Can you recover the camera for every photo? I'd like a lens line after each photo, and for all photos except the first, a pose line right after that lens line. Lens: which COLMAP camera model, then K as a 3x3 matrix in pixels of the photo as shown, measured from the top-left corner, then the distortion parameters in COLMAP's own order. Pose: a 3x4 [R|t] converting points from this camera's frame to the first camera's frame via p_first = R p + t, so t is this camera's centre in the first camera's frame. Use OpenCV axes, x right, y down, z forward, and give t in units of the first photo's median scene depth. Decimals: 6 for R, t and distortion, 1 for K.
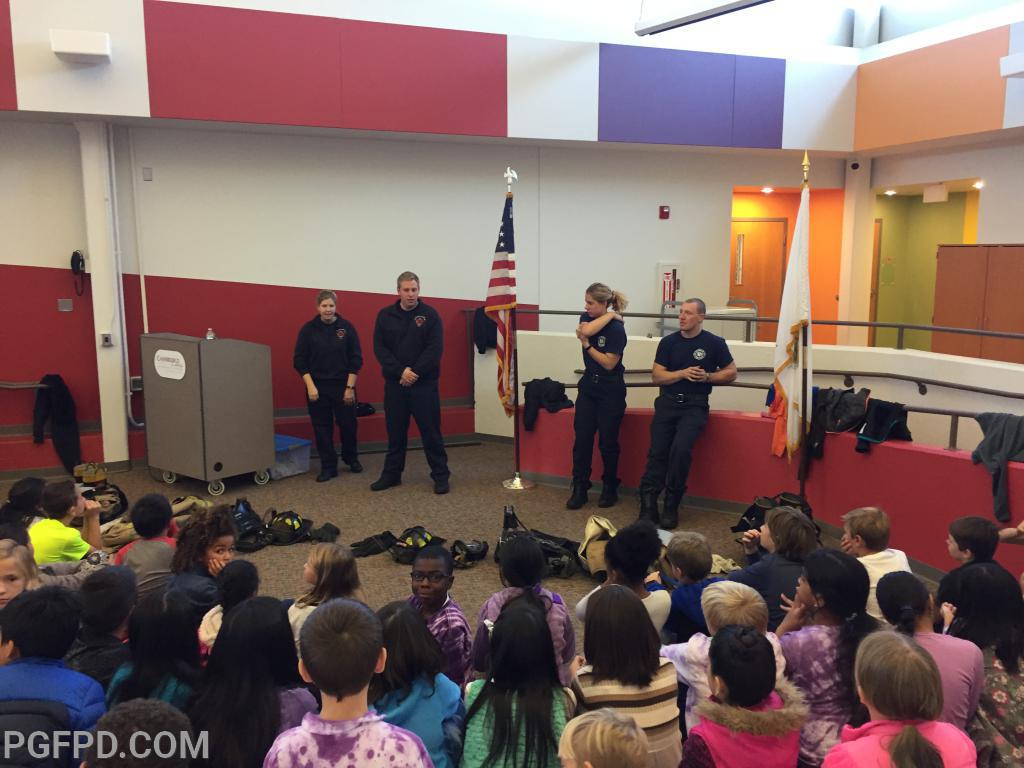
lens RADIAL K [[872.2, 0, 514.8], [0, 872.2, 383.8], [0, 0, 1]] dist [0.079631, -0.103565]
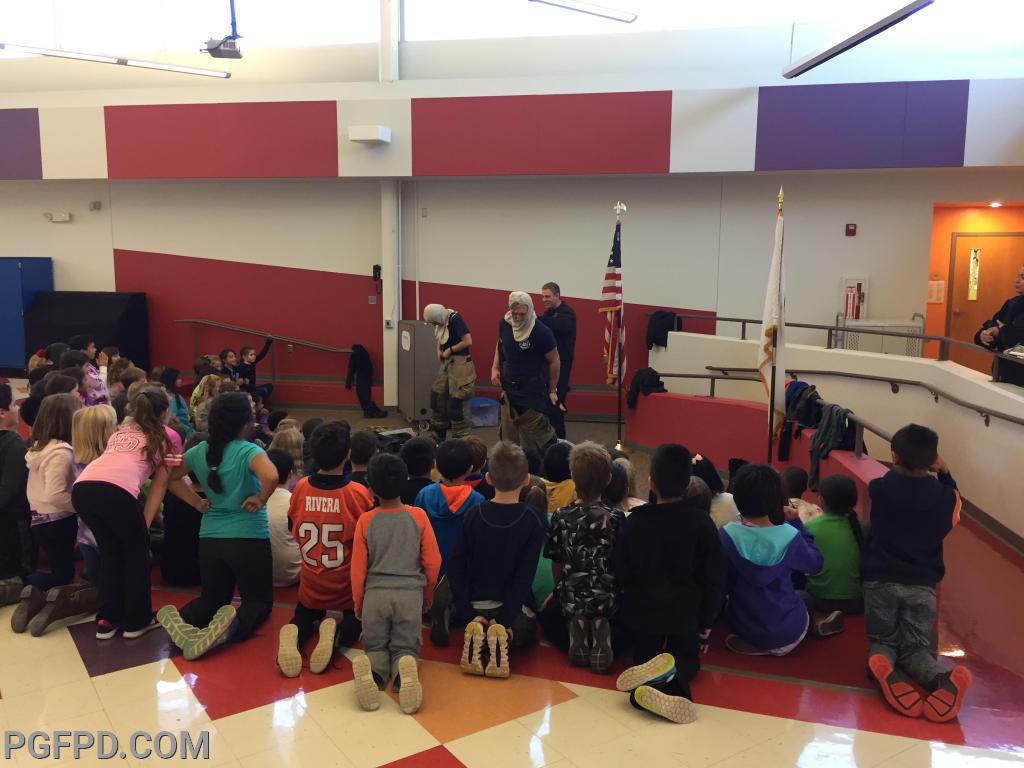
lens RADIAL K [[878.9, 0, 512.0], [0, 878.9, 384.0], [0, 0, 1]] dist [0.076834, -0.099613]
pose [[0.848708, 0.077426, -0.523163, 0.528167], [-0.084718, 0.996355, 0.010022, 0.020568], [0.522032, 0.035815, 0.852174, -0.172537]]
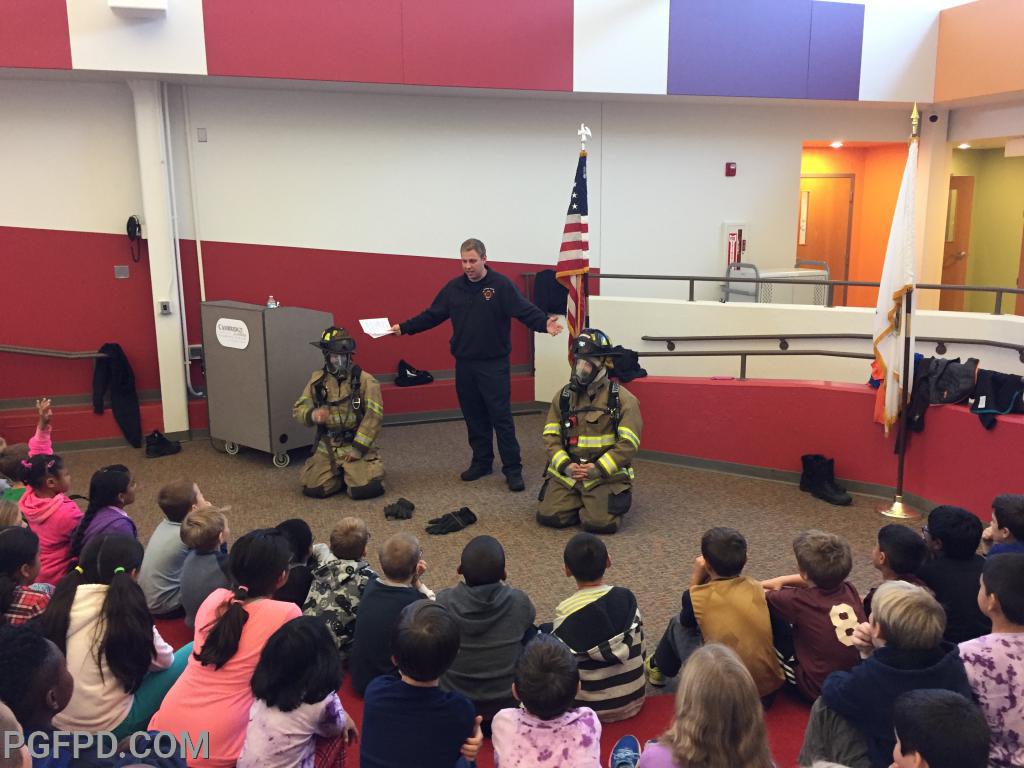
lens RADIAL K [[875.1, 0, 513.8], [0, 875.1, 383.4], [0, 0, 1]] dist [0.080960, -0.108808]
pose [[0.999645, -0.001736, -0.026573, -0.052986], [0.002943, 0.998962, 0.045449, -0.009662], [0.026467, -0.045511, 0.998613, 0.032275]]
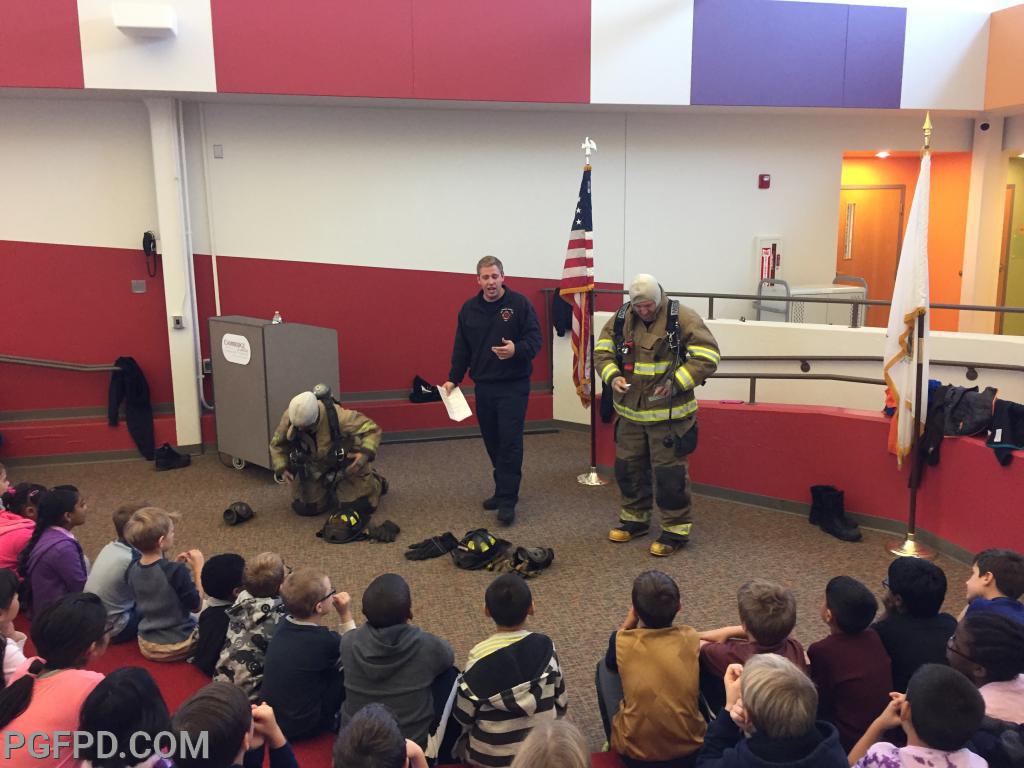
lens RADIAL K [[875.1, 0, 513.8], [0, 875.1, 383.4], [0, 0, 1]] dist [0.080960, -0.108808]
pose [[0.993629, 0.012319, -0.112022, 0.021925], [-0.008417, 0.999344, 0.035238, -0.019853], [0.112382, -0.034071, 0.993081, 0.062952]]
